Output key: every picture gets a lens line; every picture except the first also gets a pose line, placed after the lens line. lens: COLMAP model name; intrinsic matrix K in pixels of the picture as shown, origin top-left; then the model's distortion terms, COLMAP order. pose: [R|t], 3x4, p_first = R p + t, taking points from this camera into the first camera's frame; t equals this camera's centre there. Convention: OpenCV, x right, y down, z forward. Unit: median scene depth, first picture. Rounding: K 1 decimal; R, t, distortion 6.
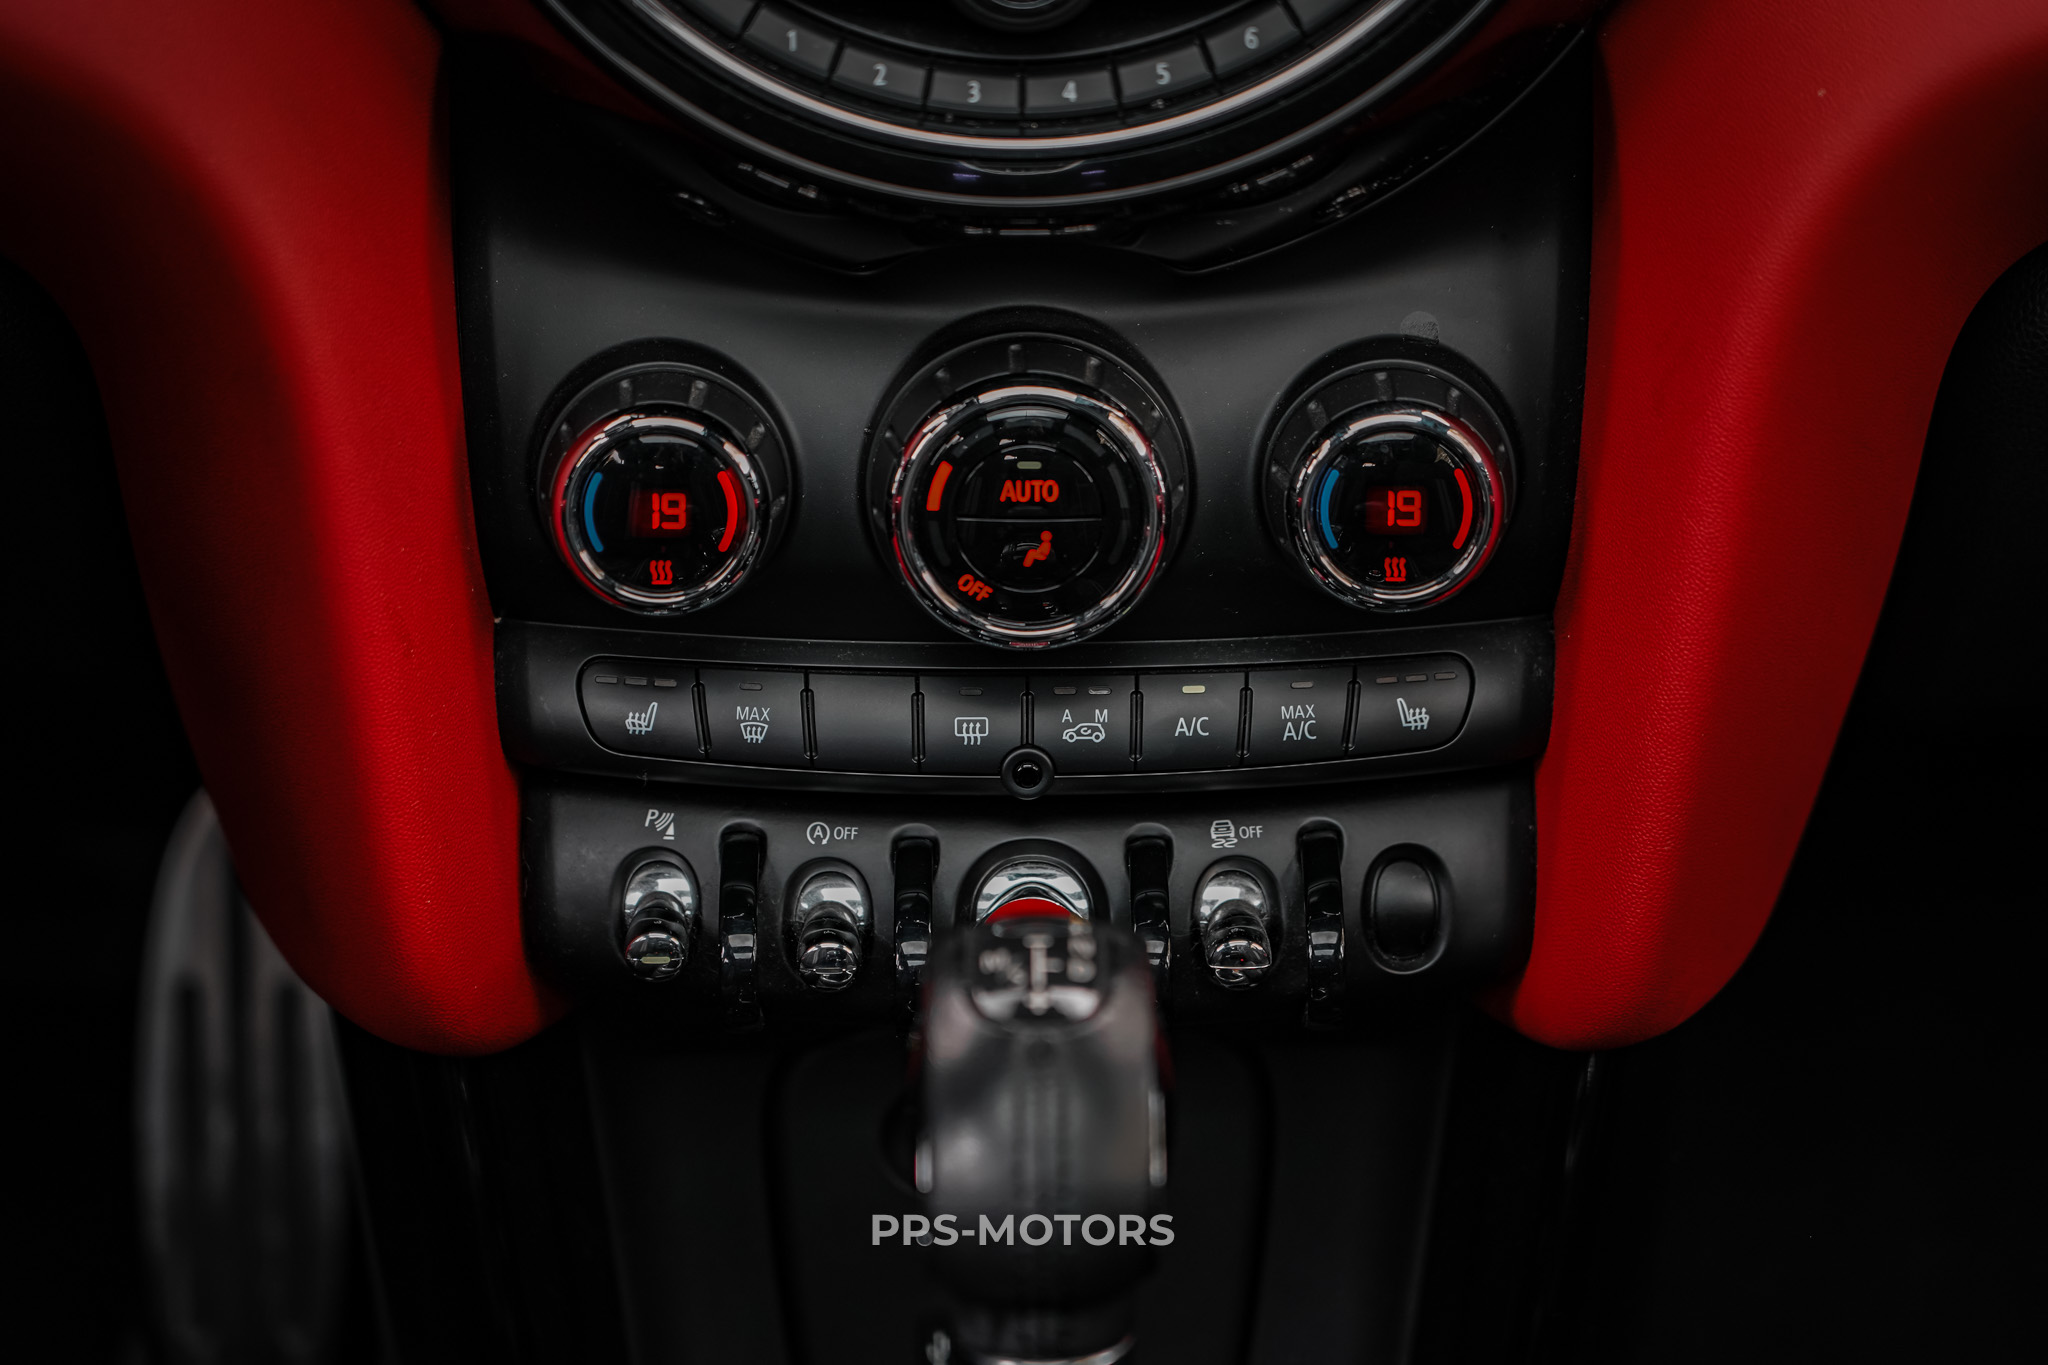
lens RADIAL K [[6228.3, 0, 1024.0], [0, 6228.3, 680.3], [0, 0, 1]] dist [-0.111704, 0.000000]
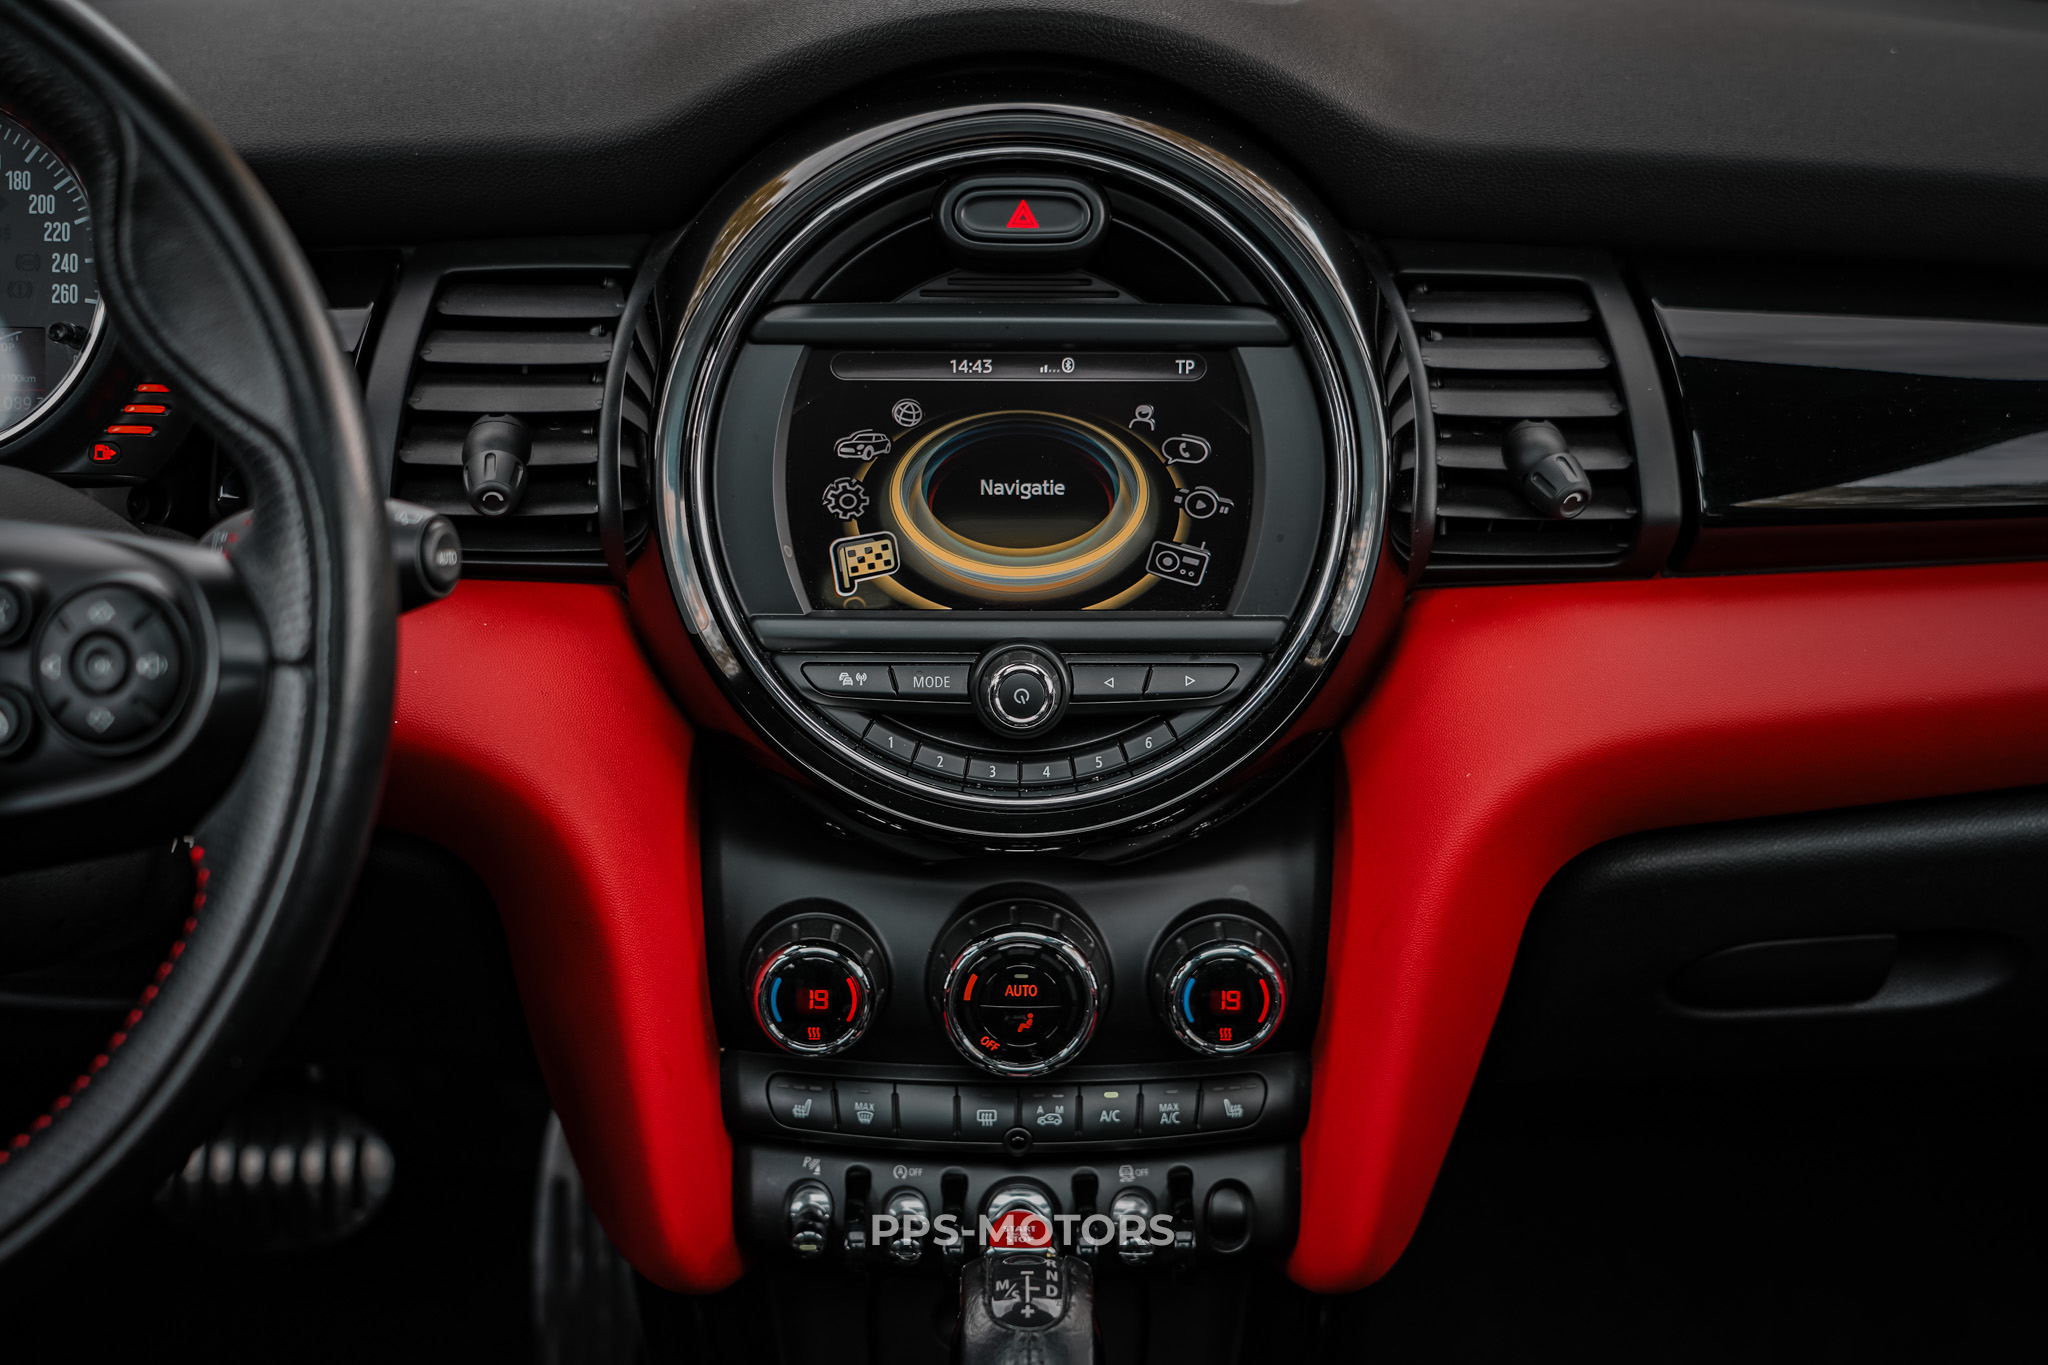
lens RADIAL K [[2929.5, 0, 1024.4], [0, 2929.5, 676.8], [0, 0, 1]] dist [0.015750, 0.000000]
pose [[0.999901, 0.008589, 0.011118, -0.008186], [-0.007786, 0.997496, -0.070295, -0.059914], [-0.011694, 0.070201, 0.997464, 0.154364]]
